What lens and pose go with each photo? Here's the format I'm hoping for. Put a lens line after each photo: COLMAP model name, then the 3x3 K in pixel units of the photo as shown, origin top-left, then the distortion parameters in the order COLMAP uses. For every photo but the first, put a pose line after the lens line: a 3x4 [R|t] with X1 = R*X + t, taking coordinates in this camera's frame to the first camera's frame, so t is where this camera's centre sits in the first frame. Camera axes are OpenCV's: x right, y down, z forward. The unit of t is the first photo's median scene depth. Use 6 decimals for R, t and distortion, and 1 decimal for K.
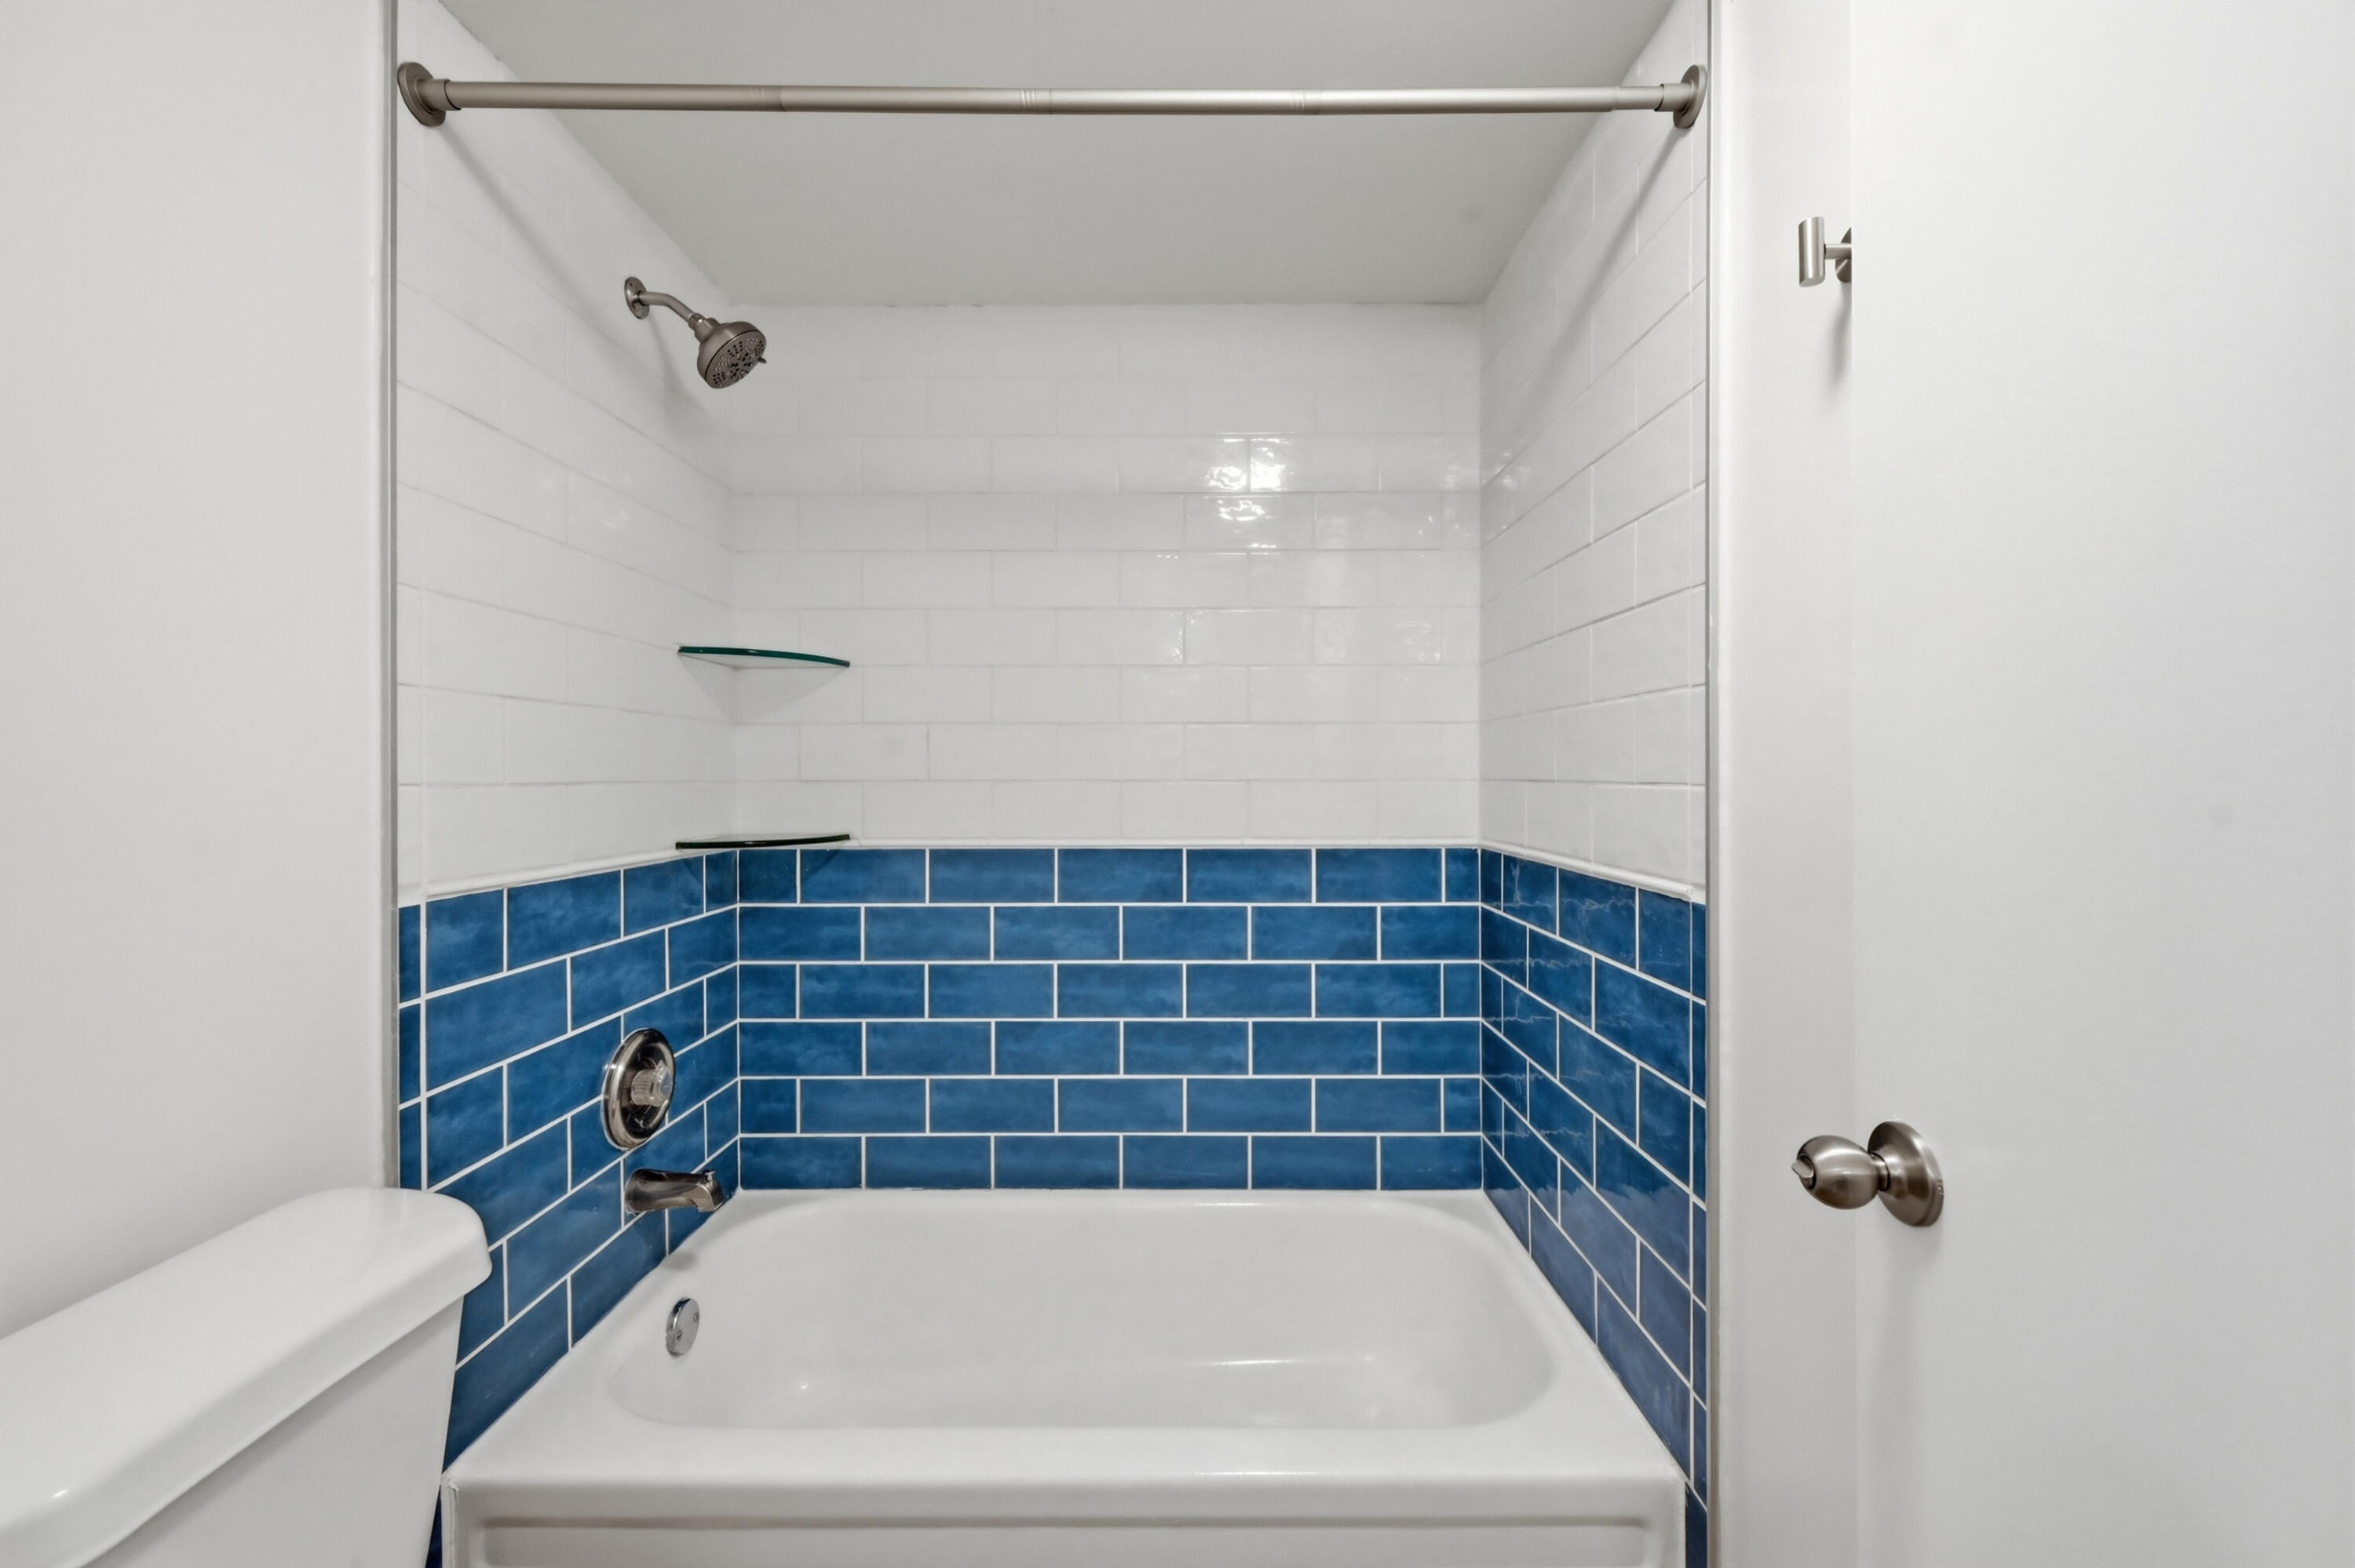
lens RADIAL K [[940.7, 0, 1189.2], [0, 940.7, 783.1], [0, 0, 1]] dist [0.001192, 0.000227]
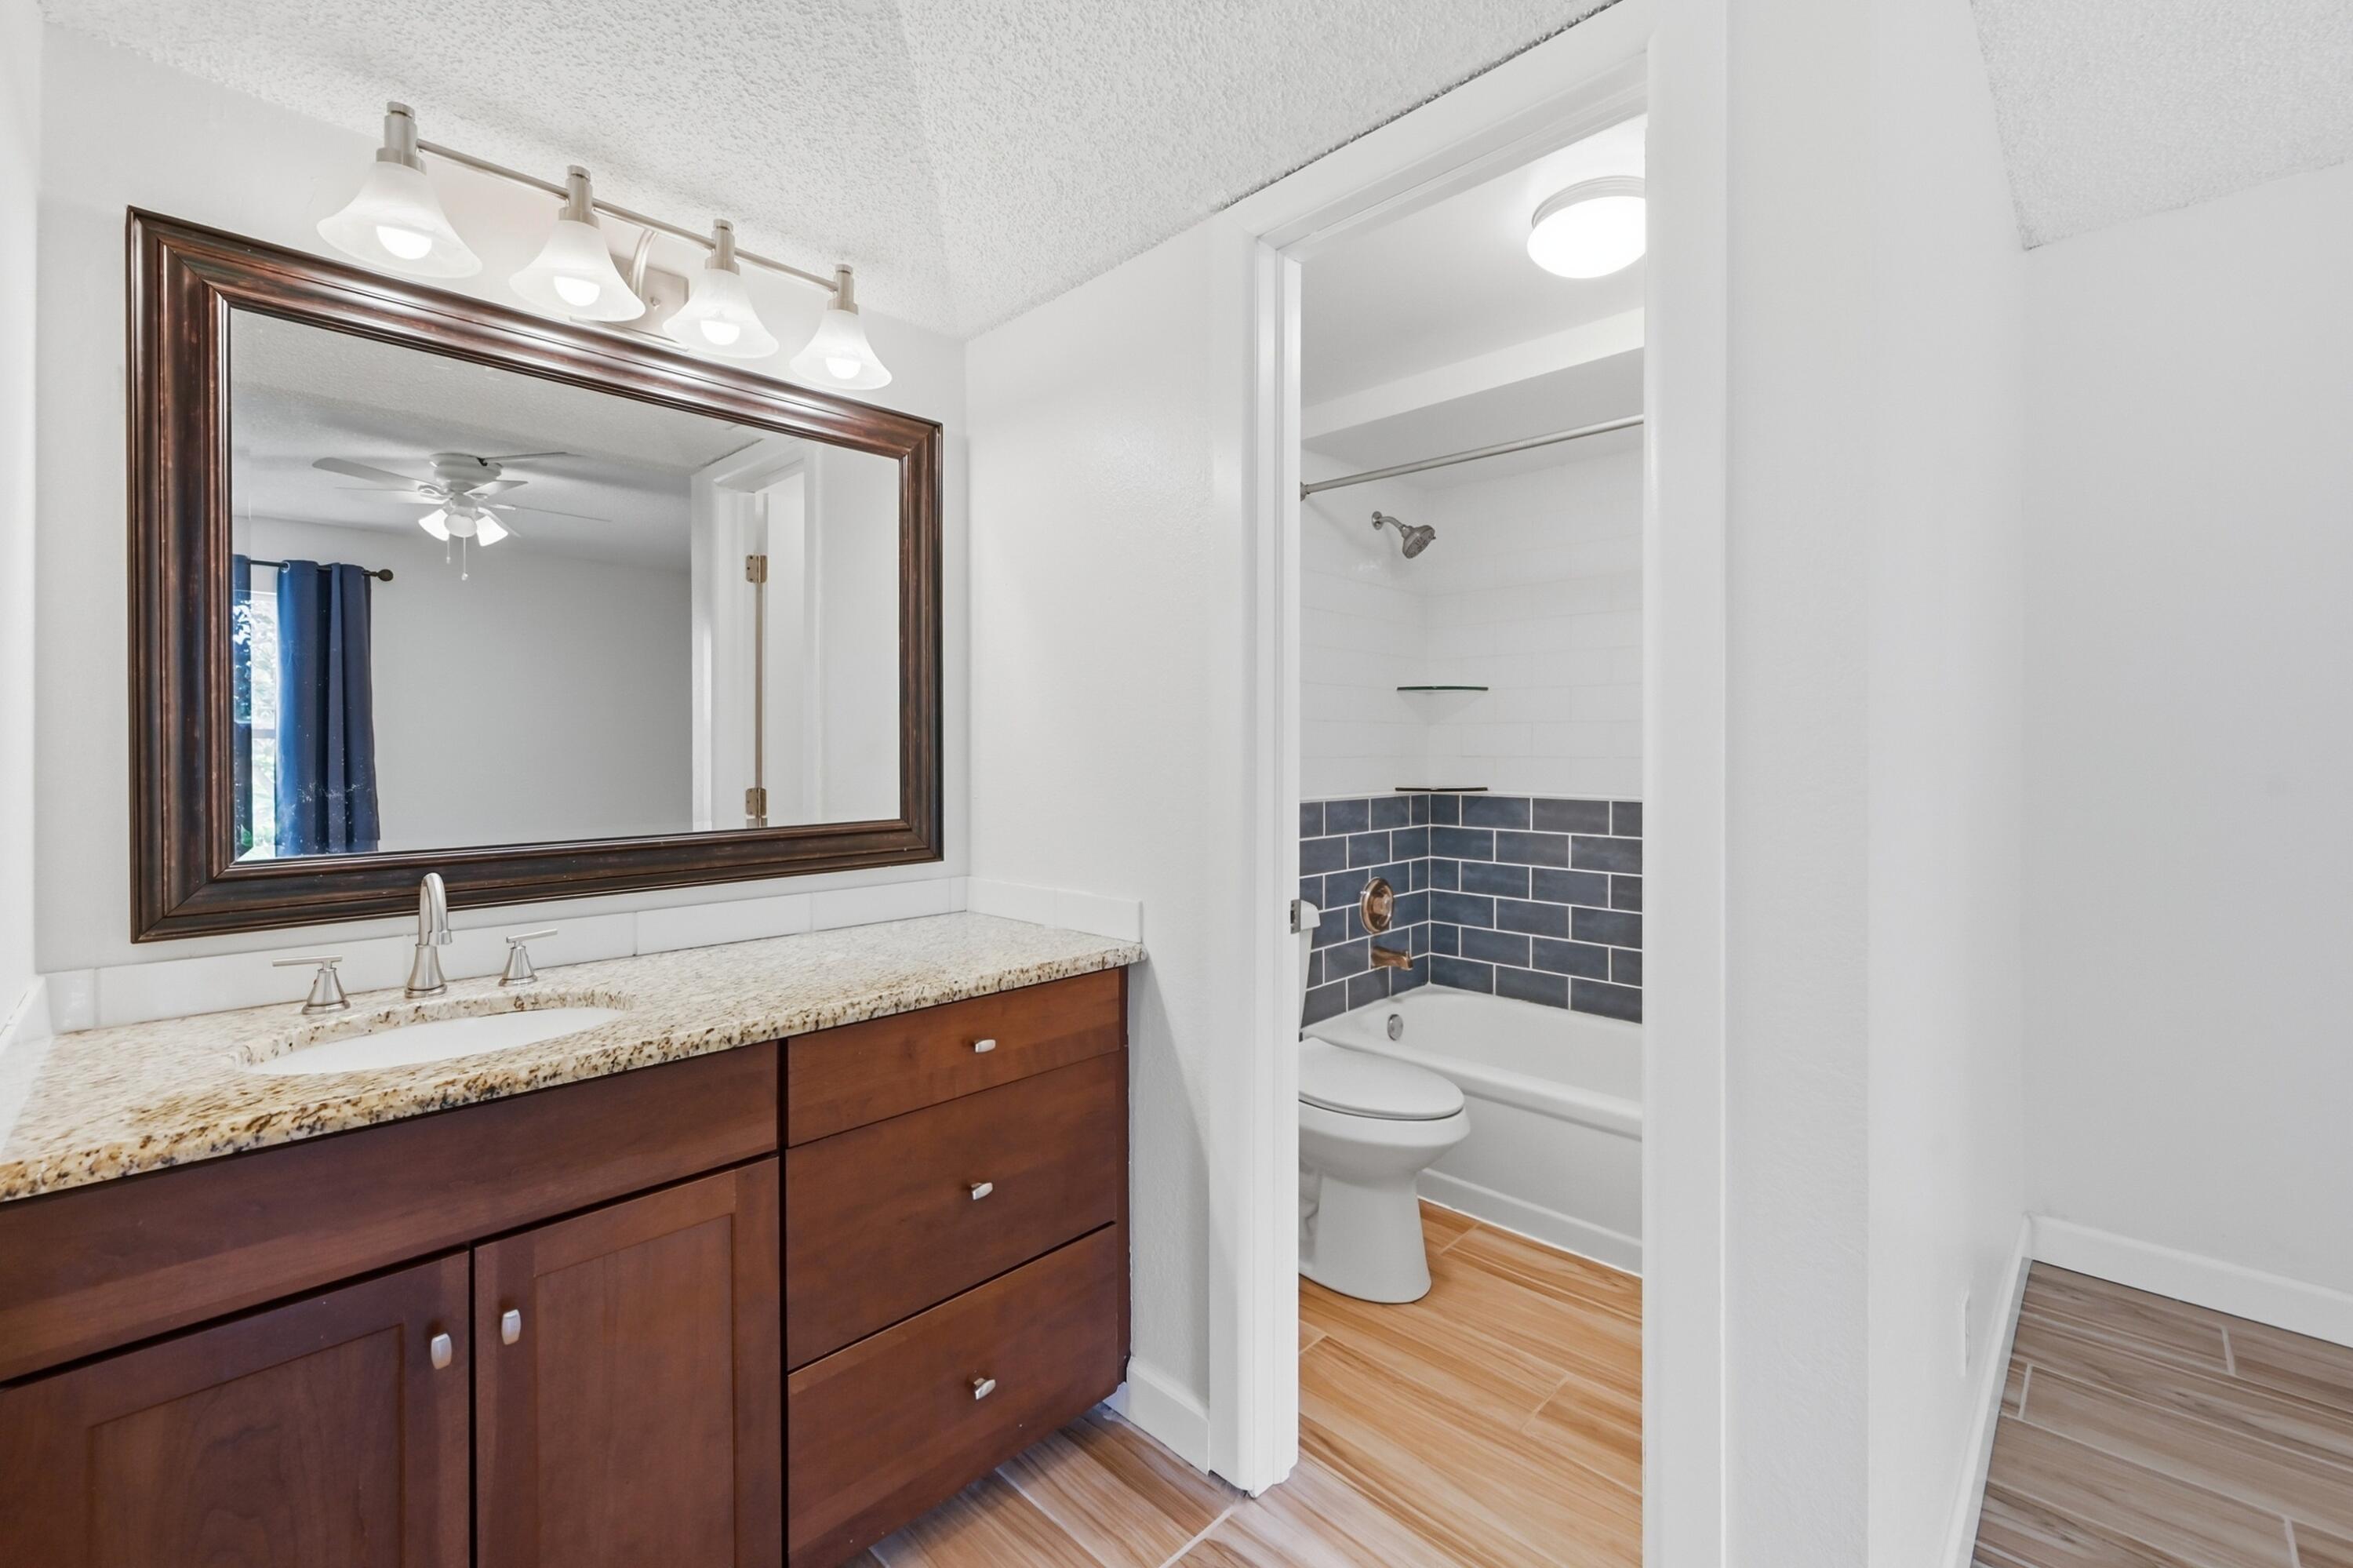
lens RADIAL K [[940.0, 0, 1192.8], [0, 940.0, 746.2], [0, 0, 1]] dist [0.001192, 0.000227]
pose [[0.721652, 0.001573, -0.692254, 0.459326], [-0.004939, 0.999984, -0.002877, -0.013918], [0.692238, 0.005495, 0.721648, -0.640388]]
